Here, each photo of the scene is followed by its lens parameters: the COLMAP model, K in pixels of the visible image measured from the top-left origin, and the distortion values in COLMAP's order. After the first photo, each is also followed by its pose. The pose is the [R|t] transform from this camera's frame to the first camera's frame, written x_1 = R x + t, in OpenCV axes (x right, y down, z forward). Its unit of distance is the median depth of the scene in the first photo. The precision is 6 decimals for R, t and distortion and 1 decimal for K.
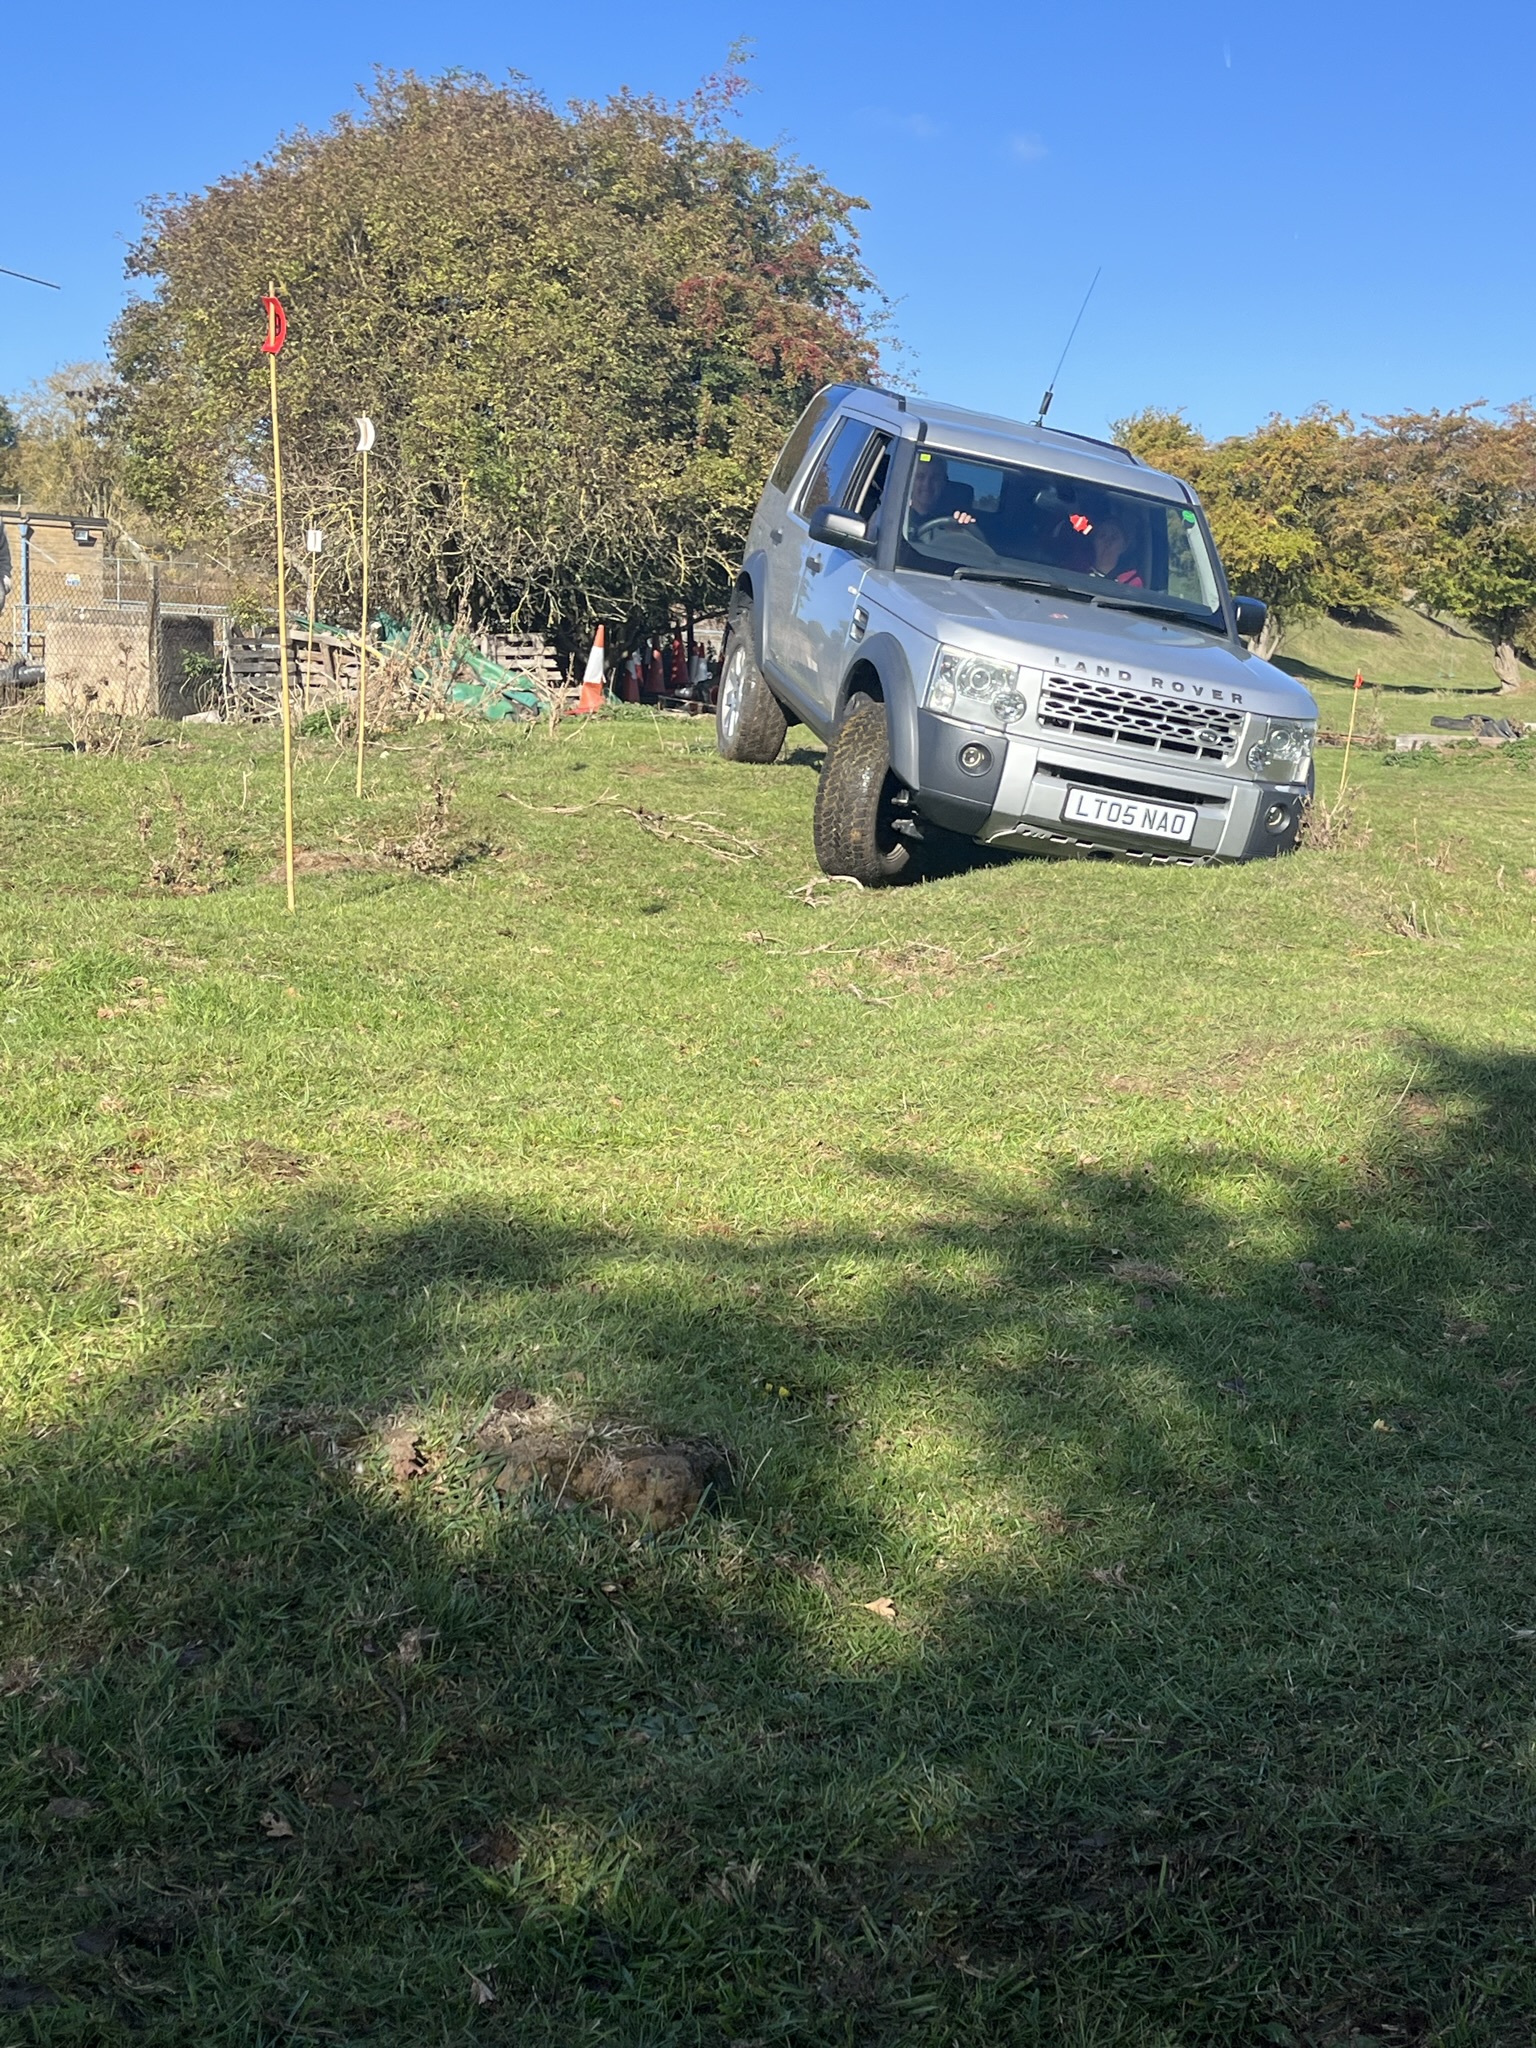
lens RADIAL K [[2452.7, 0, 810.0], [0, 2452.7, 1060.3], [0, 0, 1]] dist [0.013530, 0.000000]
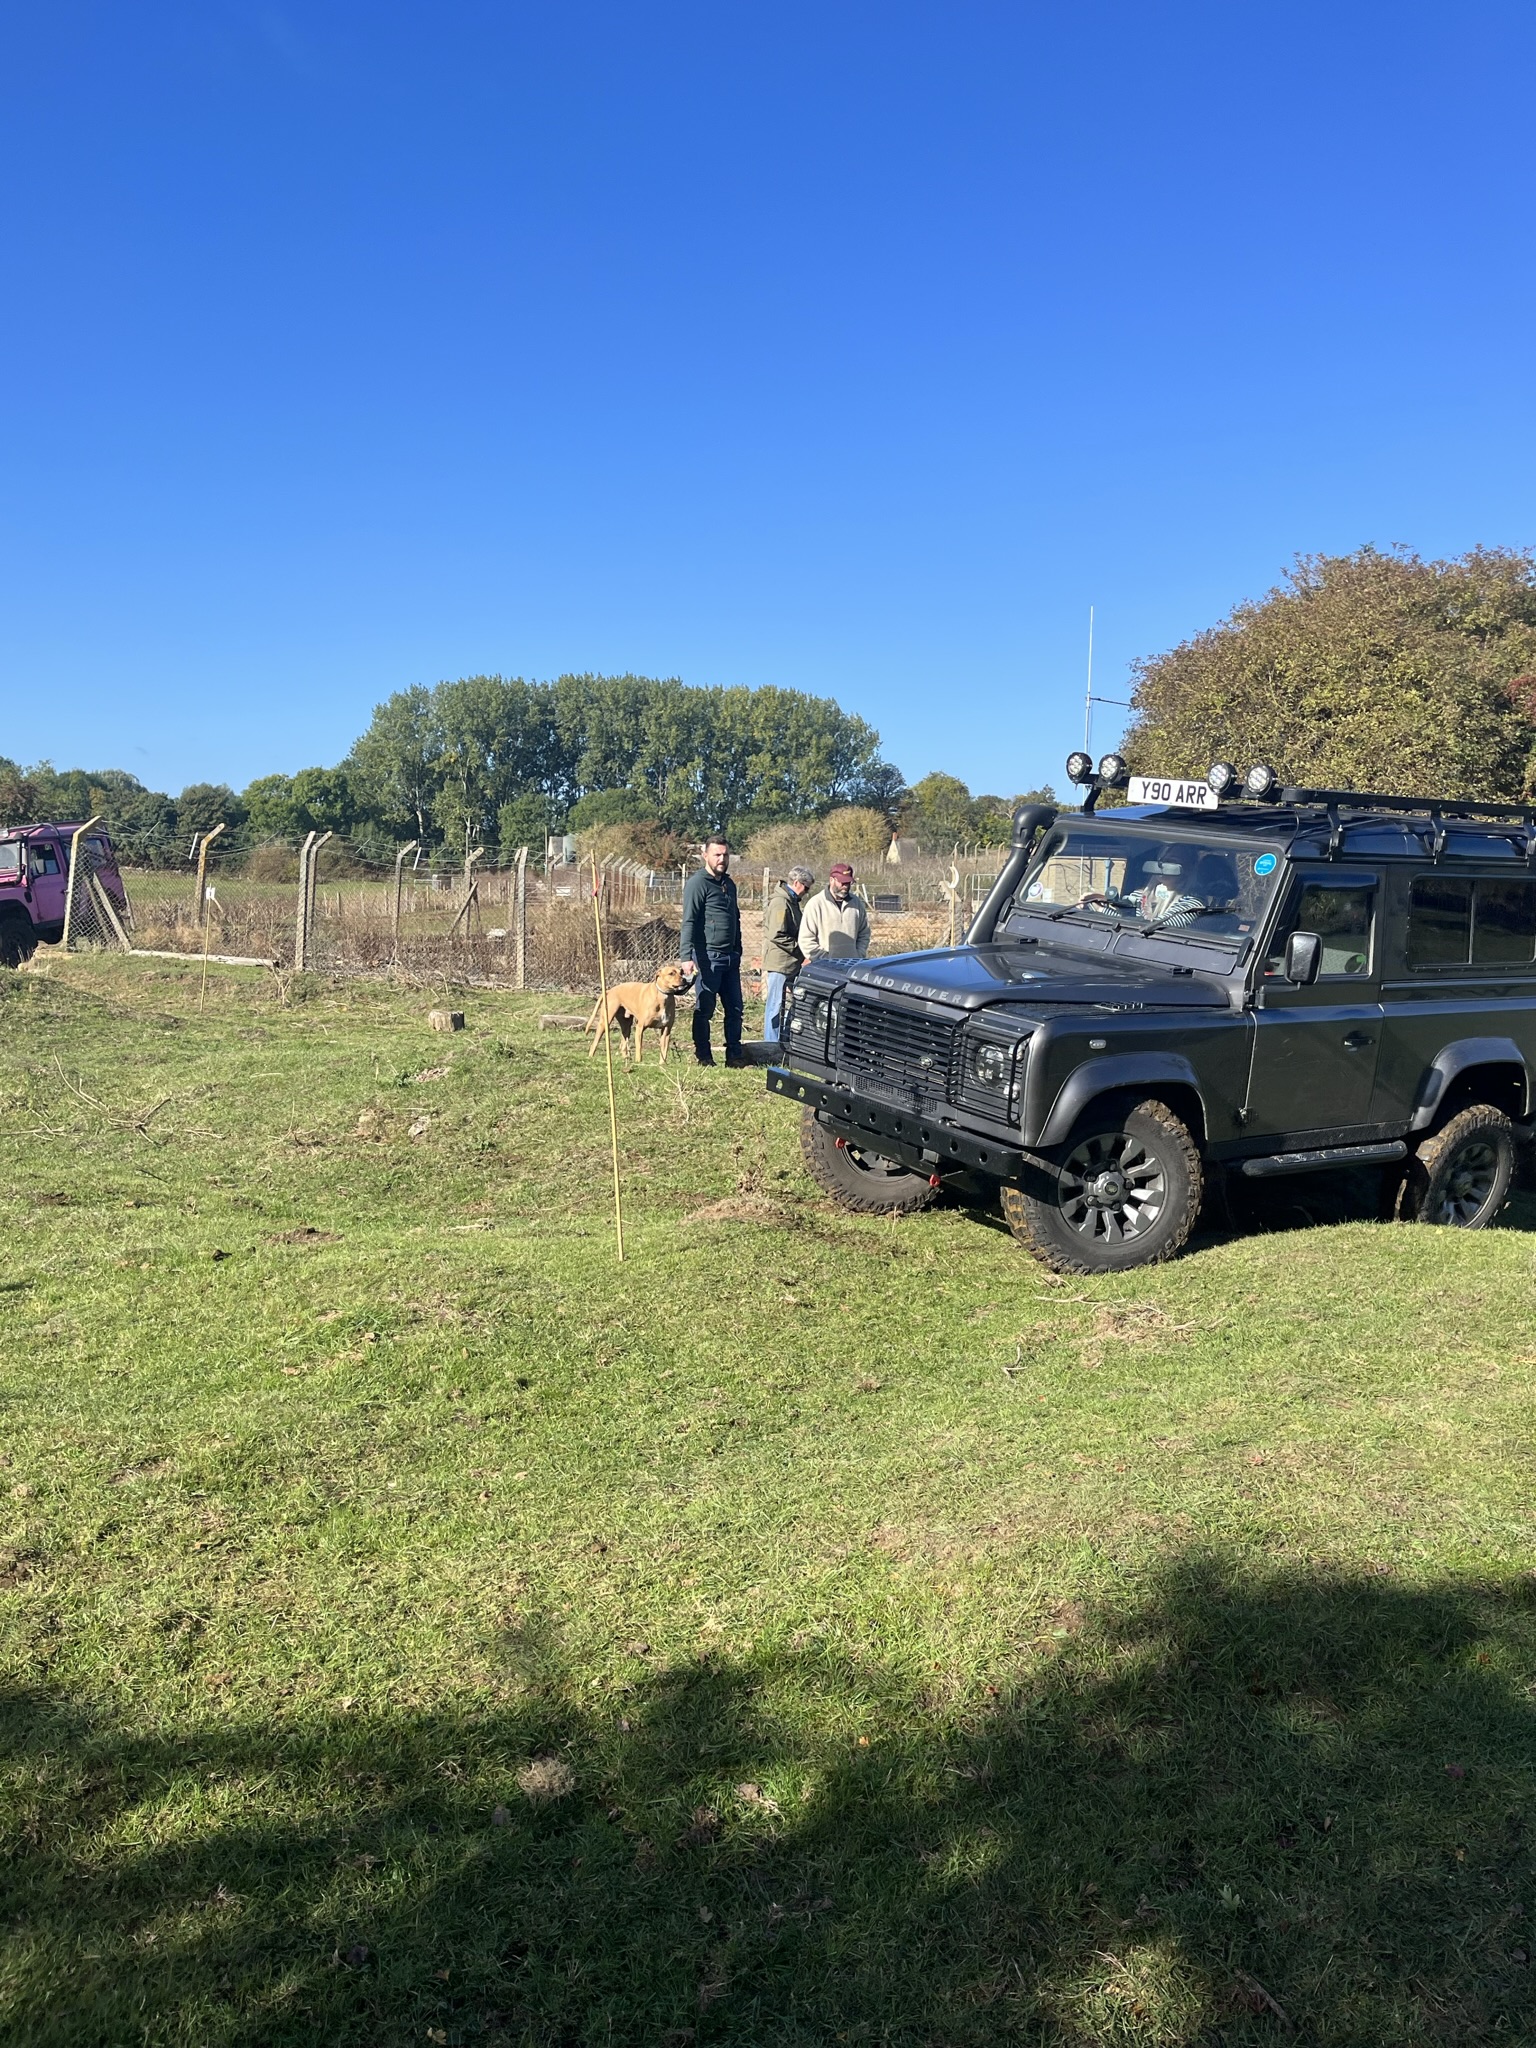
lens RADIAL K [[1628.6, 0, 779.2], [0, 1628.6, 1039.8], [0, 0, 1]] dist [0.061793, -0.093417]
pose [[0.850347, 0.022733, -0.525731, 0.430321], [-0.070793, 0.994926, -0.071484, -0.145157], [0.521439, 0.098005, 0.847642, 0.237732]]
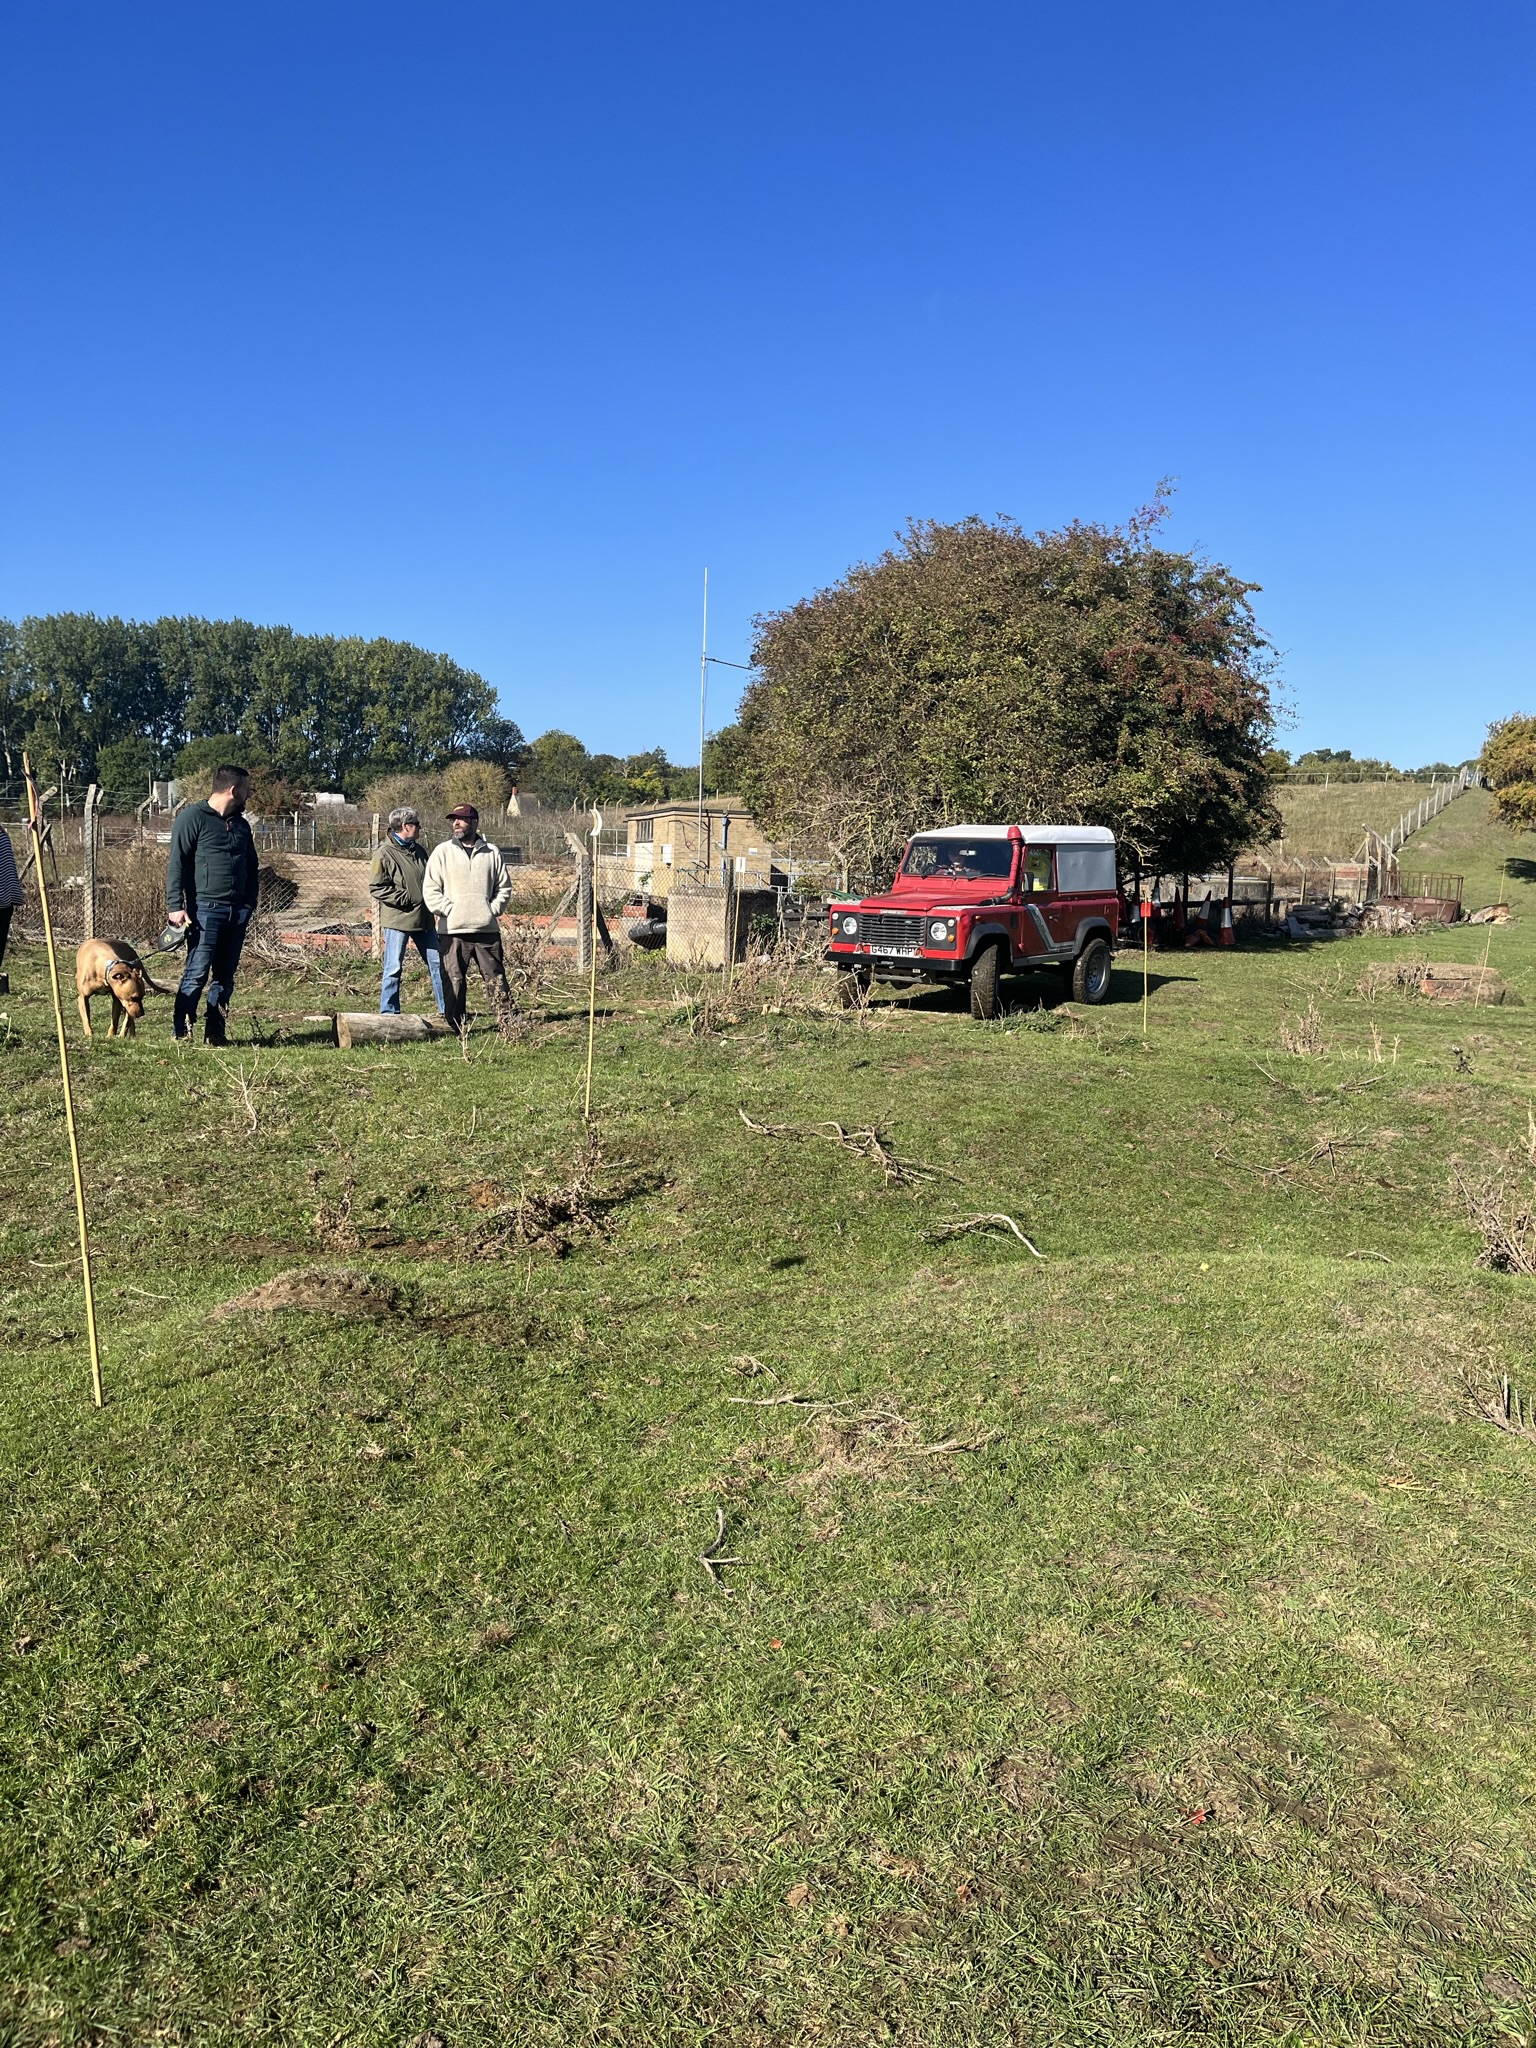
lens RADIAL K [[1540.9, 0, 783.7], [0, 1540.9, 1023.1], [0, 0, 1]] dist [0.057193, -0.088640]
pose [[0.951746, 0.023662, -0.305972, 0.243875], [-0.044782, 0.997059, -0.062190, -0.204359], [0.303600, 0.072891, 0.950007, 0.575227]]
